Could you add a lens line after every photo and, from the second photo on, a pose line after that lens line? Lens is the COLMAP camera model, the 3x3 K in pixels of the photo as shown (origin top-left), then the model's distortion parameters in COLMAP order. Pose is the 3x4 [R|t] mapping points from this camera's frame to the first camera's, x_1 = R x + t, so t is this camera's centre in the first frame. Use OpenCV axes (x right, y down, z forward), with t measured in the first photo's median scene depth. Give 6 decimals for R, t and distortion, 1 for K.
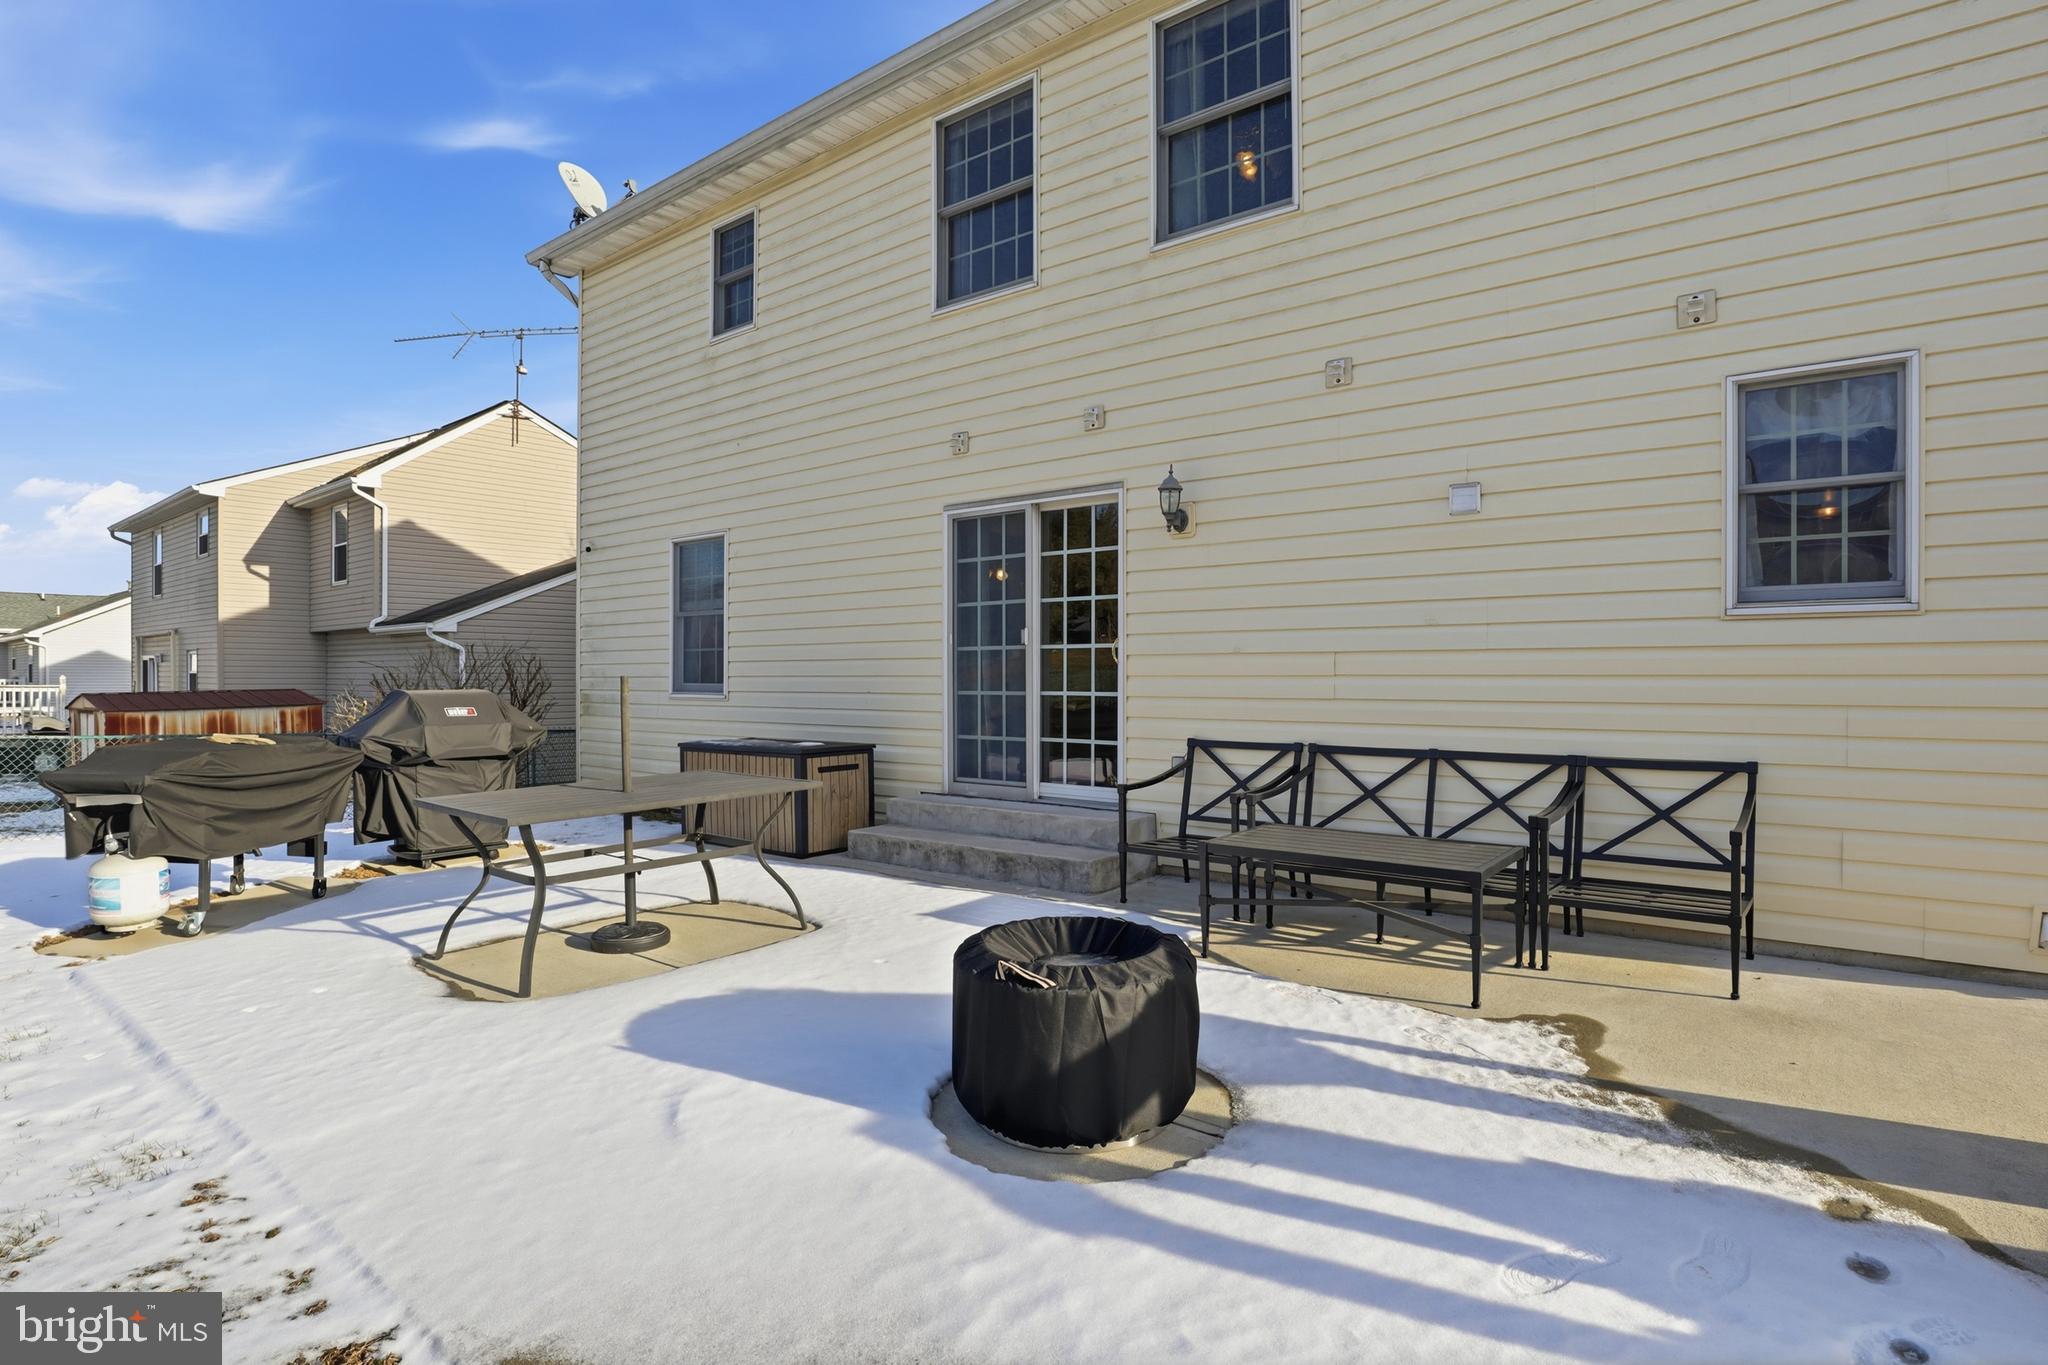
lens RADIAL K [[1058.8, 0, 1024.0], [0, 1058.8, 682.5], [0, 0, 1]] dist [-0.041201, 0.000329]
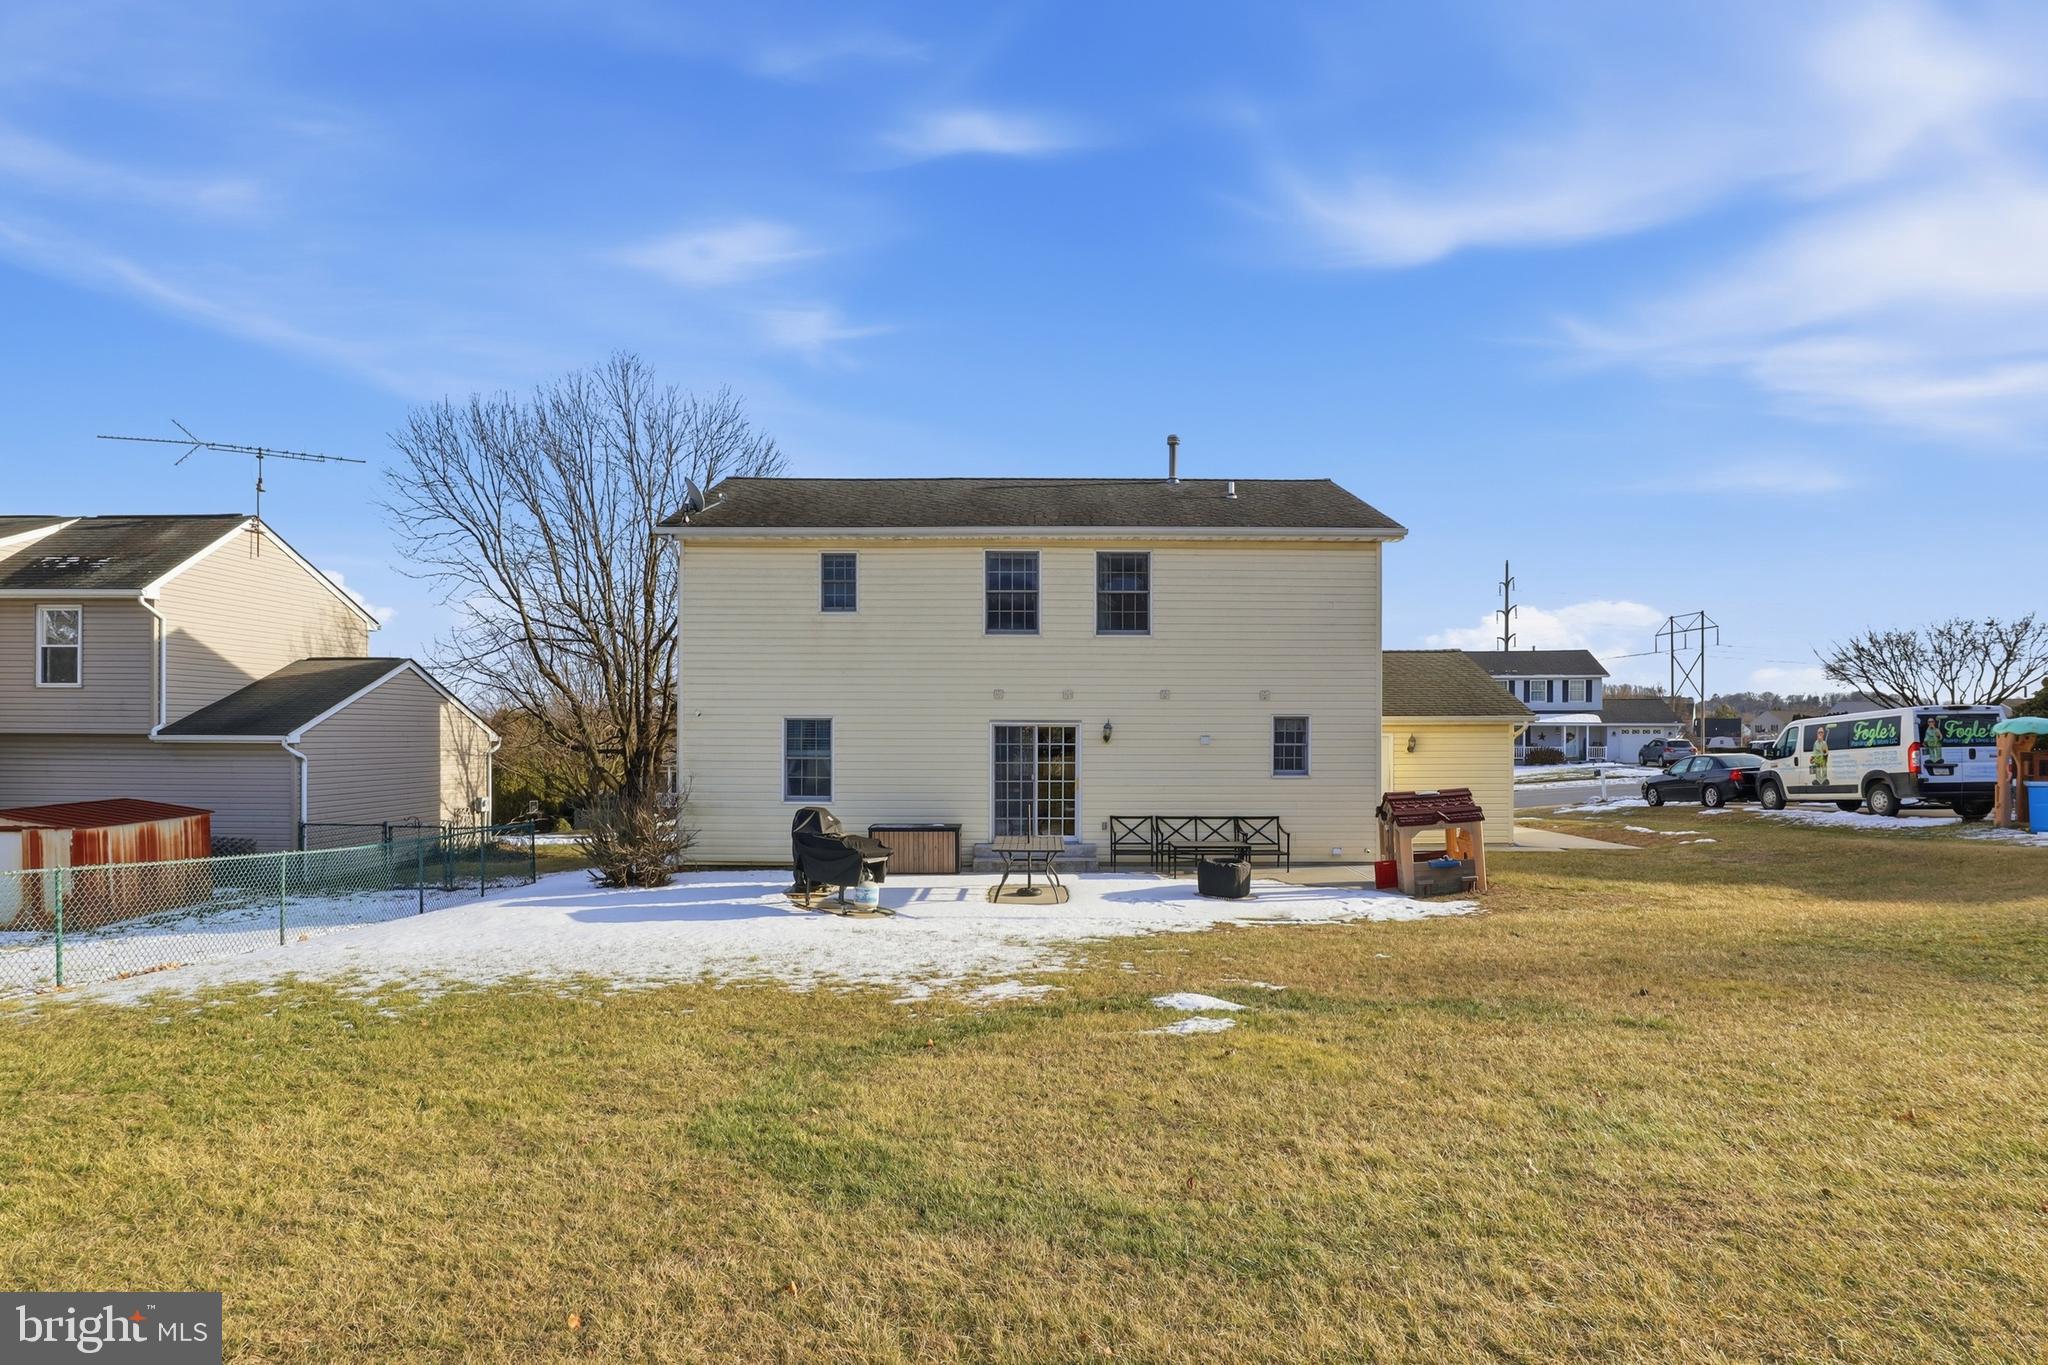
lens RADIAL K [[1071.2, 0, 1036.8], [0, 1071.2, 704.4], [0, 0, 1]] dist [-0.039895, 0.000768]
pose [[0.766756, 0.018460, 0.641673, -1.638451], [-0.001404, 0.999632, -0.027081, -0.148538], [-0.641937, 0.019863, 0.766500, -0.952773]]
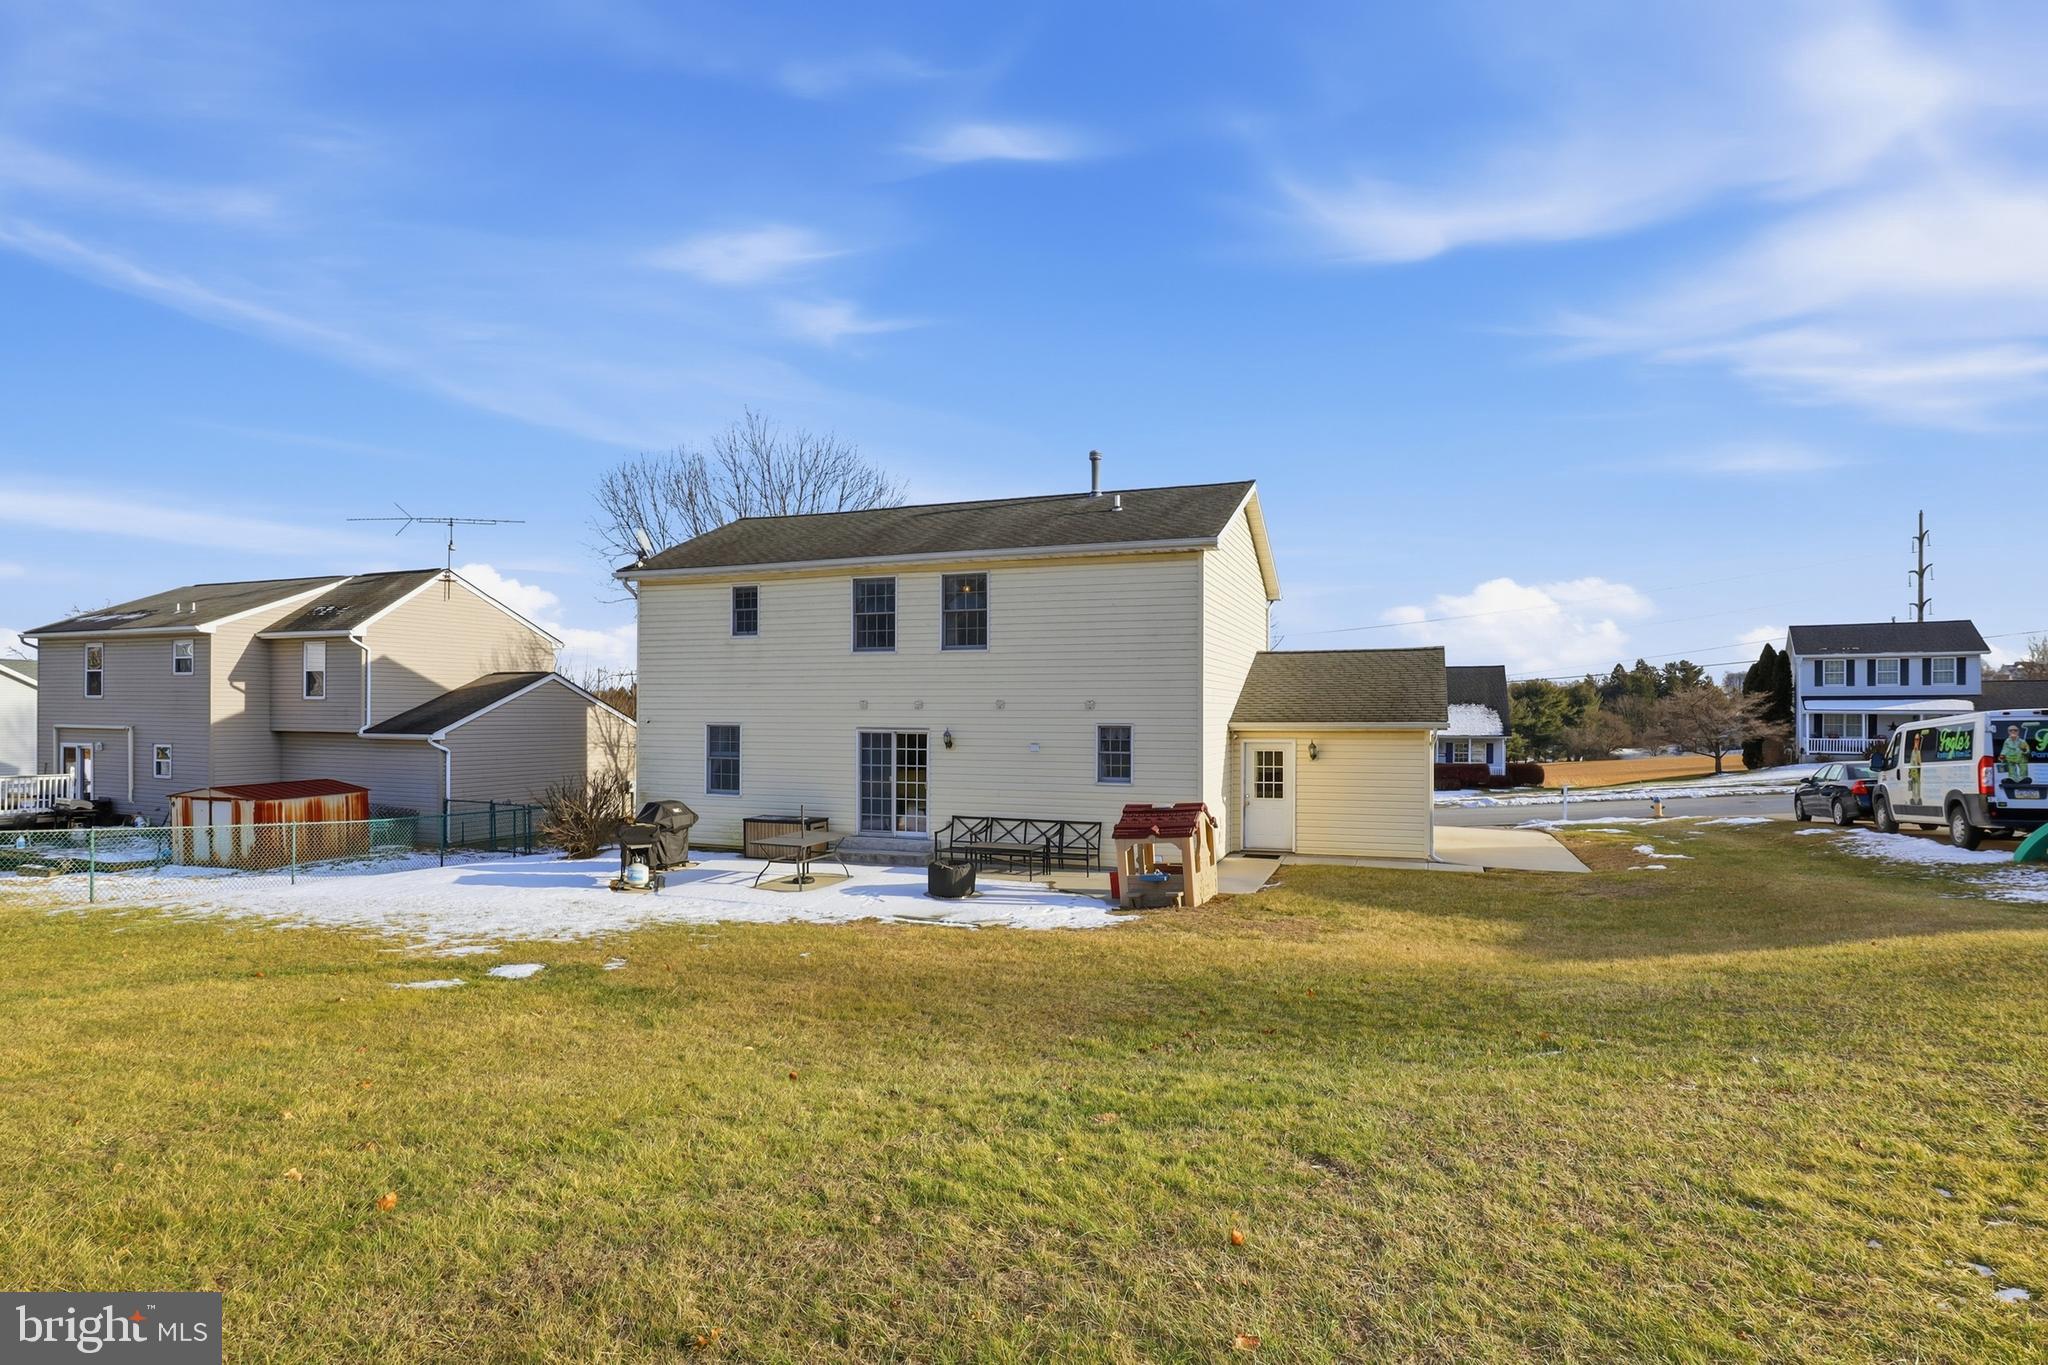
lens RADIAL K [[1058.8, 0, 1024.0], [0, 1058.8, 682.5], [0, 0, 1]] dist [-0.041201, 0.000329]
pose [[0.947199, 0.011716, 0.320433, -0.572657], [-0.002437, 0.999566, -0.029343, -0.219207], [-0.320638, 0.027013, 0.946817, -1.787810]]
